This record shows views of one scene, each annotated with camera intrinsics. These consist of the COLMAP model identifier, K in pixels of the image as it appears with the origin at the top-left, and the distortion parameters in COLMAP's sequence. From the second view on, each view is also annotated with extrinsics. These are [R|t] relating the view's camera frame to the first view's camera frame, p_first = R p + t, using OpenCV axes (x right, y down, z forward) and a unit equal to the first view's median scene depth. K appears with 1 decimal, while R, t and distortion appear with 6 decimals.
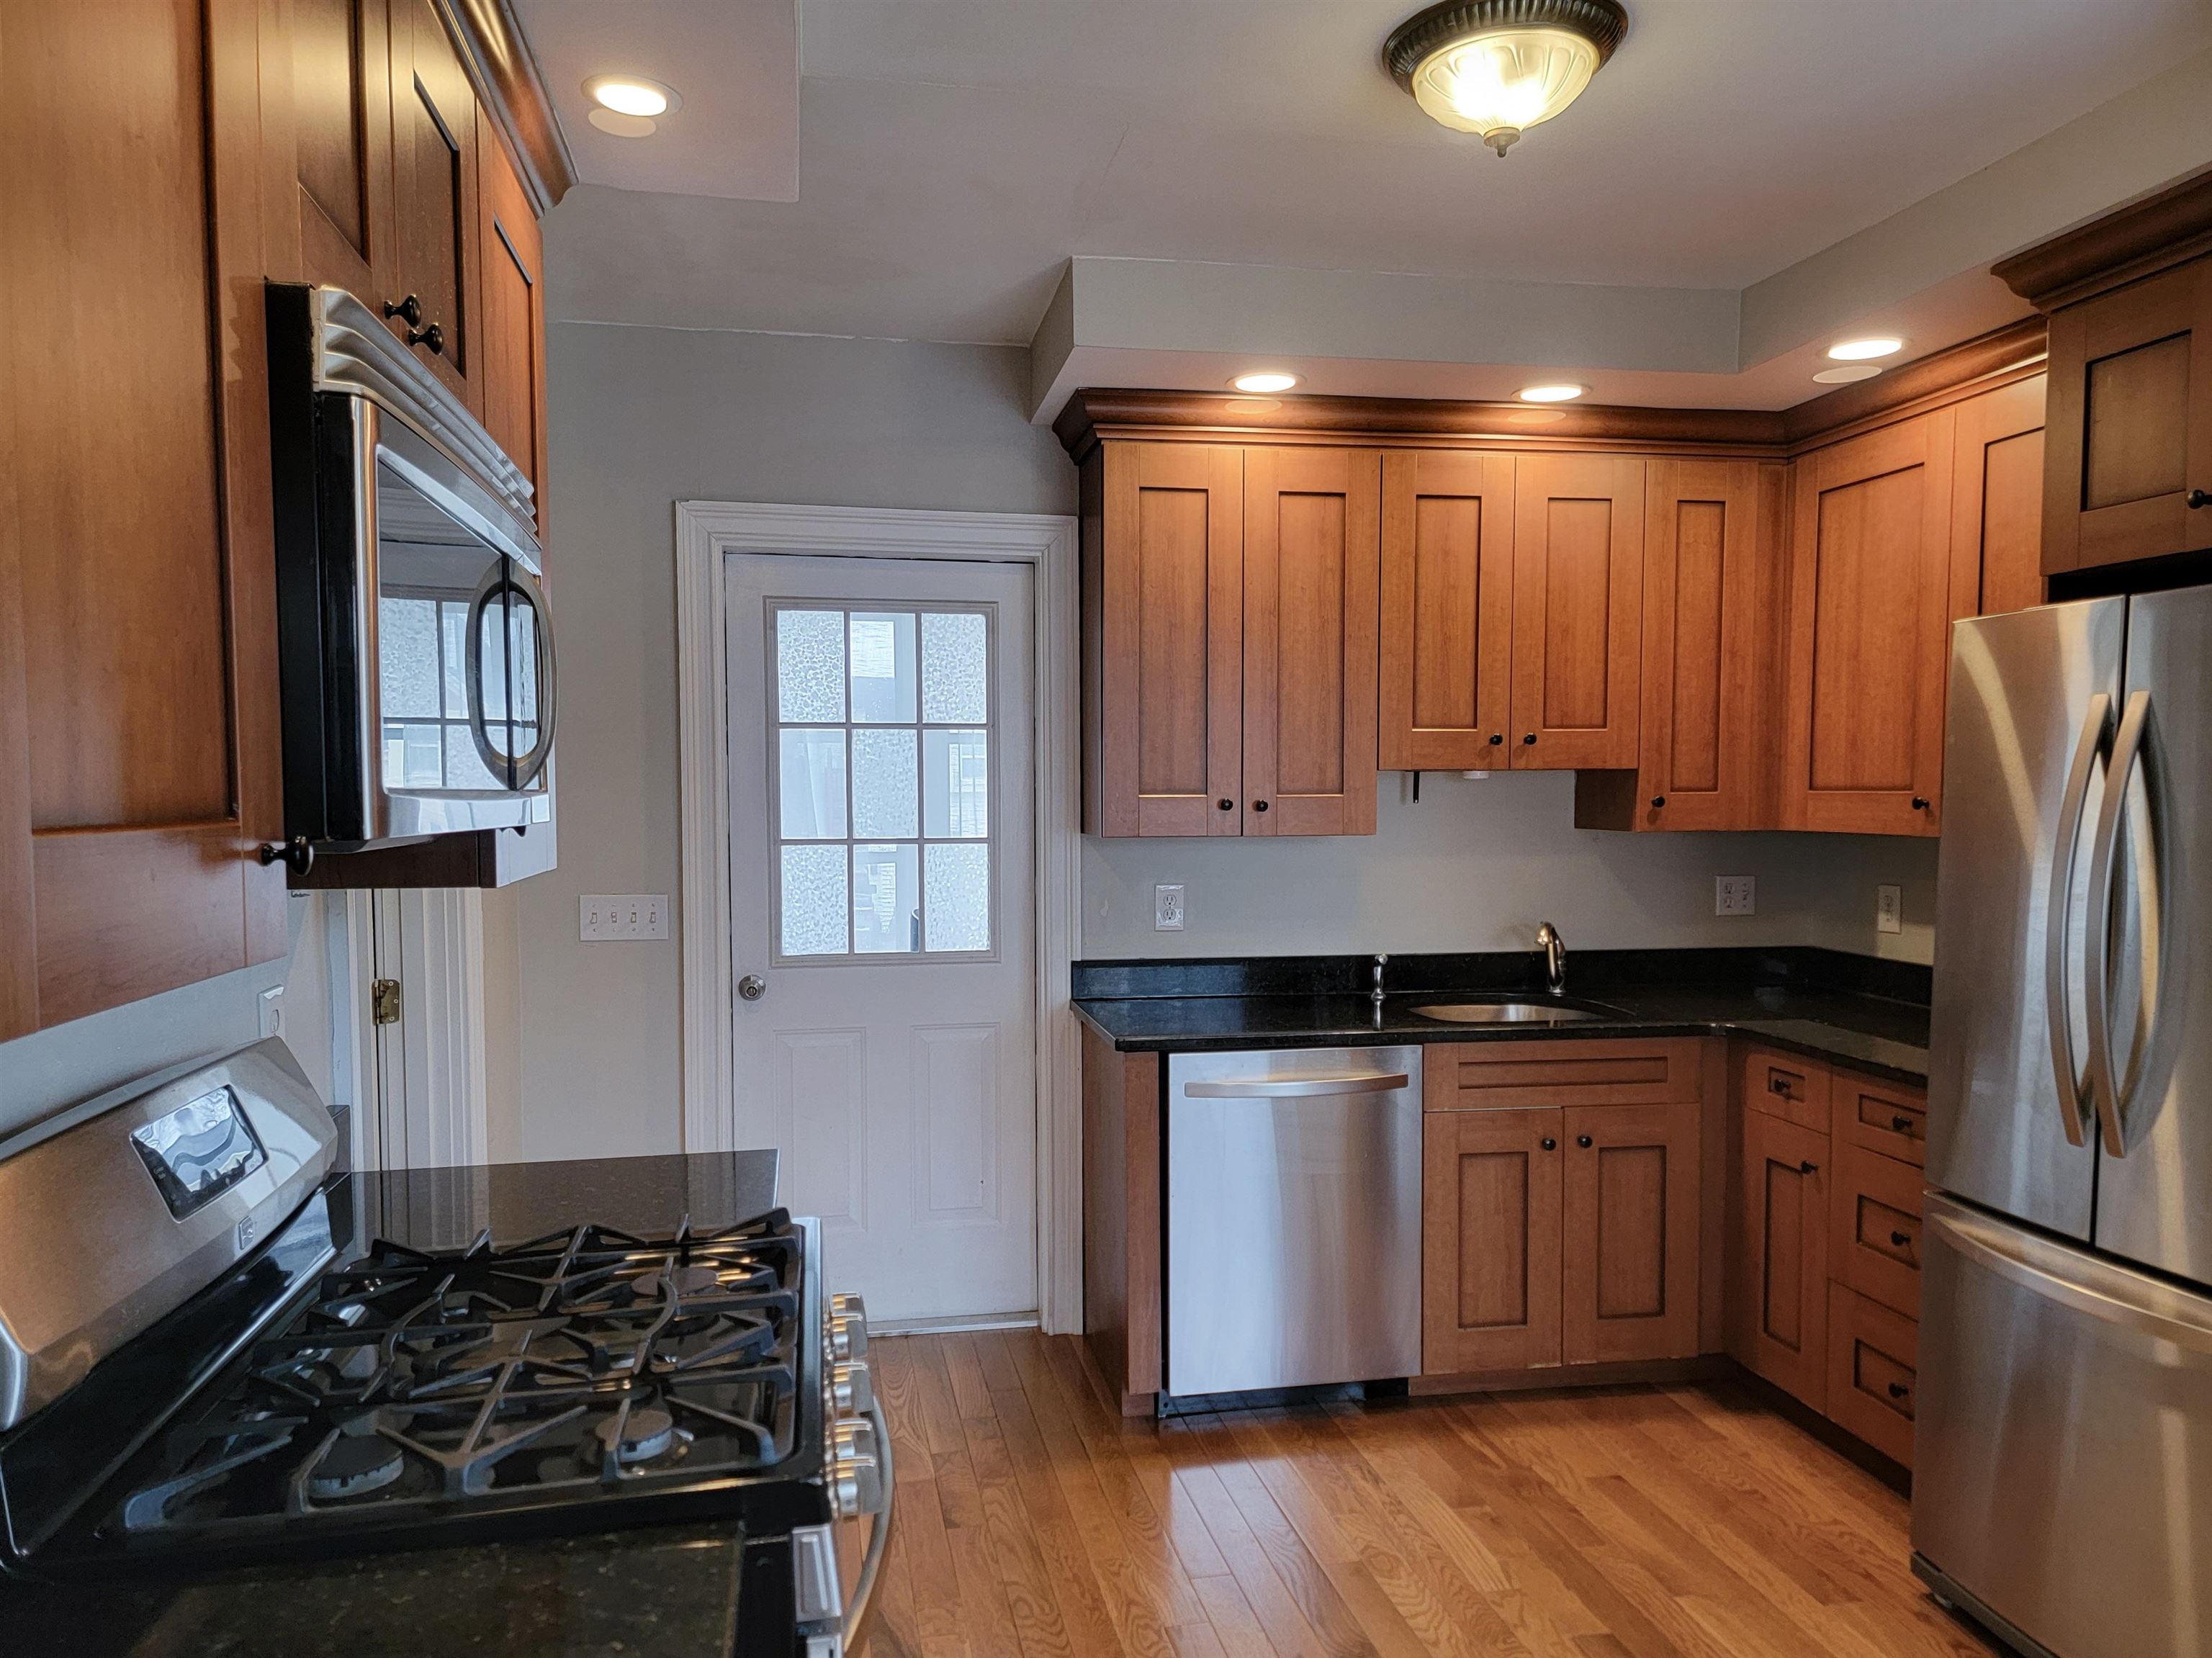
lens RADIAL K [[1531.9, 0, 1151.8], [0, 1531.9, 844.4], [0, 0, 1]] dist [0.052502, -0.027911]
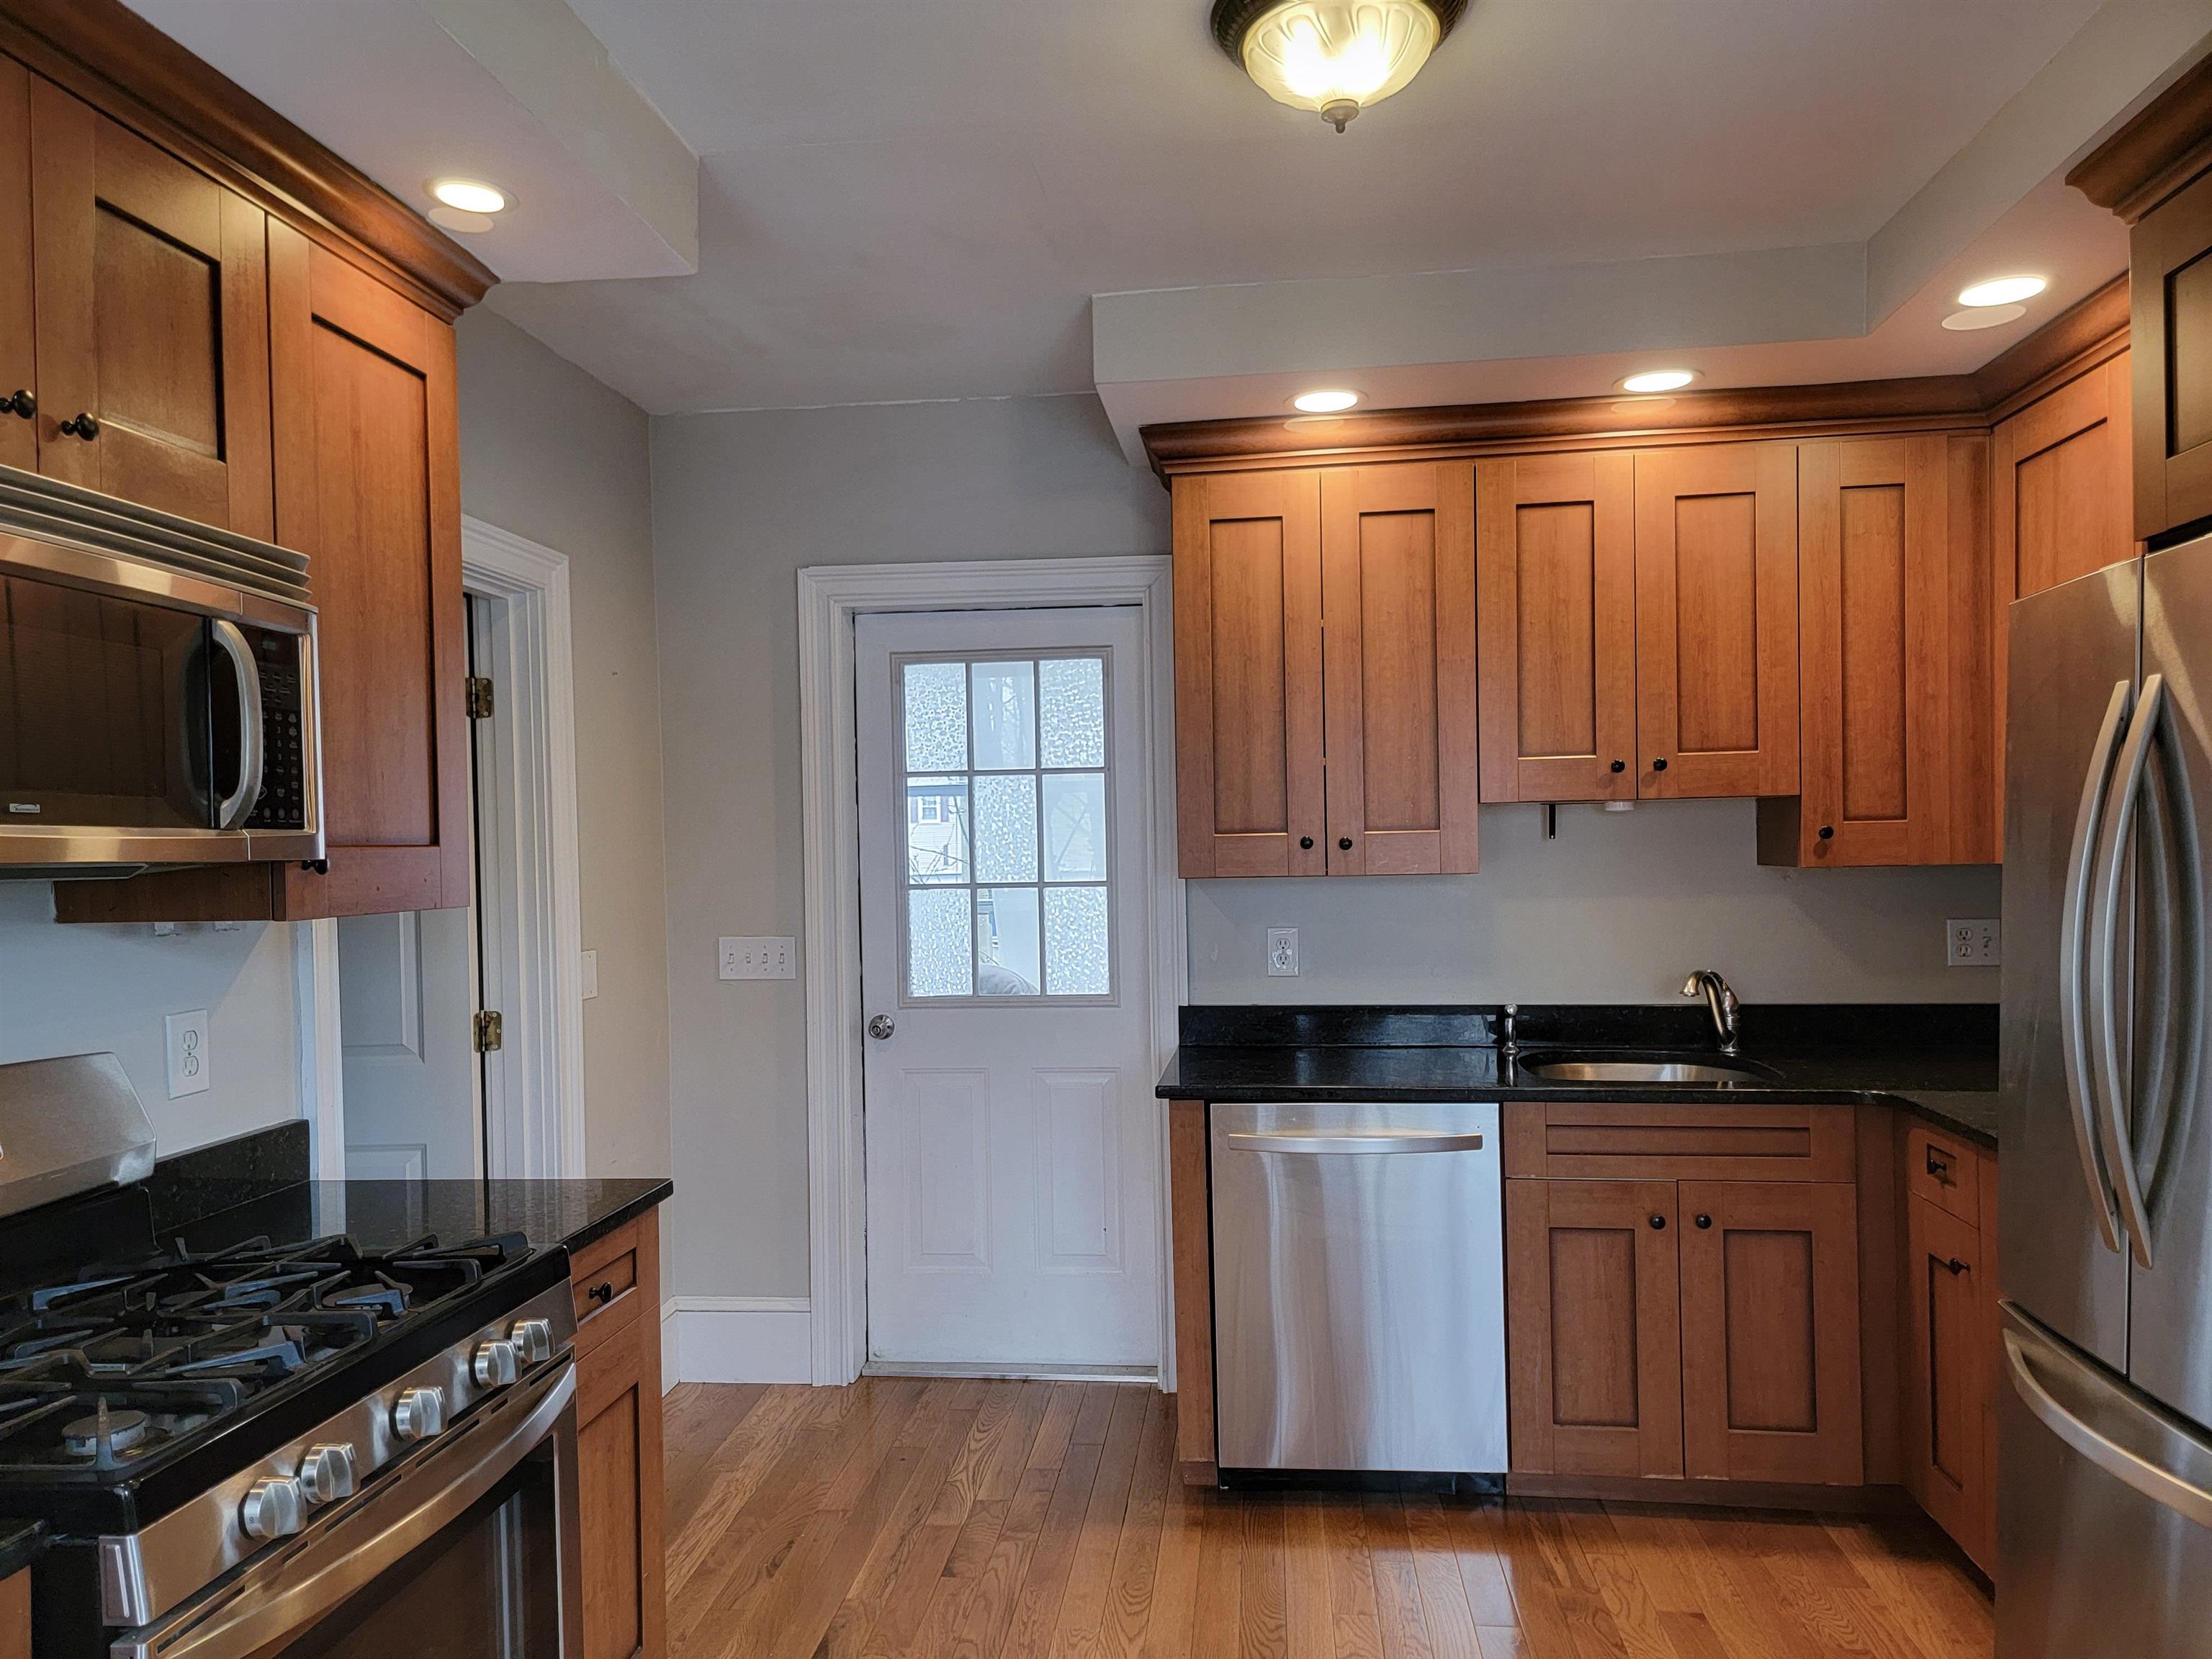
lens RADIAL K [[1532.1, 0, 1097.4], [0, 1532.1, 835.8], [0, 0, 1]] dist [0.052502, -0.027911]
pose [[0.957126, -0.017331, -0.289153, 0.194667], [0.006273, 0.999215, -0.039127, 0.005853], [0.289604, 0.035636, 0.956483, 0.048732]]
